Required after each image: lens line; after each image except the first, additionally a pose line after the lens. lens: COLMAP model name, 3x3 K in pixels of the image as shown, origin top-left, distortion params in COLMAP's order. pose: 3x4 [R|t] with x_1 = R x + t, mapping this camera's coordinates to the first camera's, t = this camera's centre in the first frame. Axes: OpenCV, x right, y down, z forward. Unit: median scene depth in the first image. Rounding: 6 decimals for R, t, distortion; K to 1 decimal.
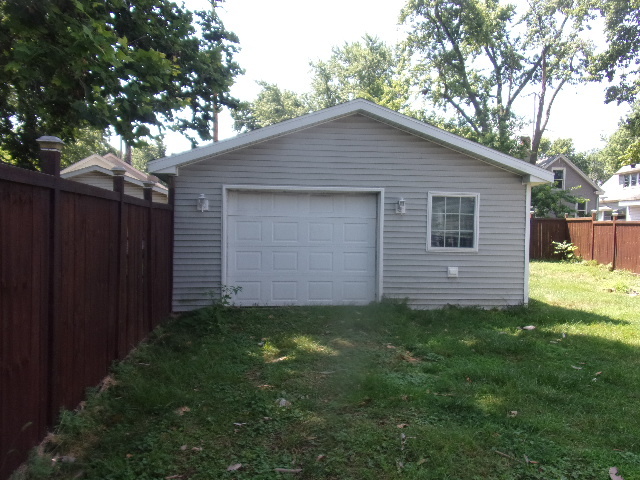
lens RADIAL K [[536.8, 0, 320.0], [0, 536.8, 240.0], [0, 0, 1]] dist [0.005854, 0.002698]
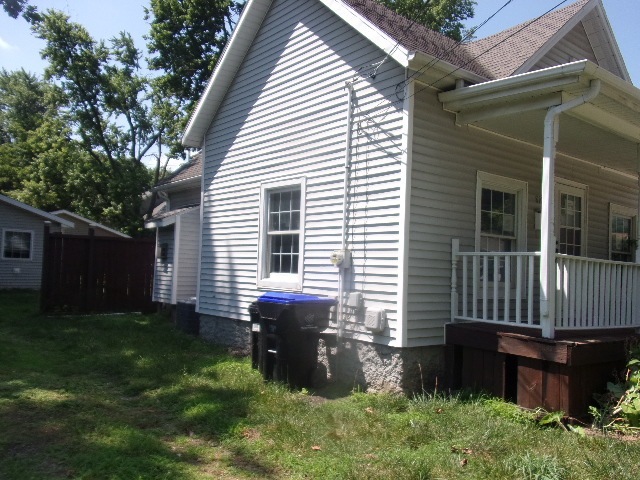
lens RADIAL K [[536.8, 0, 320.0], [0, 536.8, 240.0], [0, 0, 1]] dist [0.005854, 0.002698]
pose [[0.836847, 0.043237, 0.545727, 0.023637], [-0.011913, 0.998078, -0.060808, 0.012903], [-0.547308, 0.044385, 0.835754, -0.290962]]
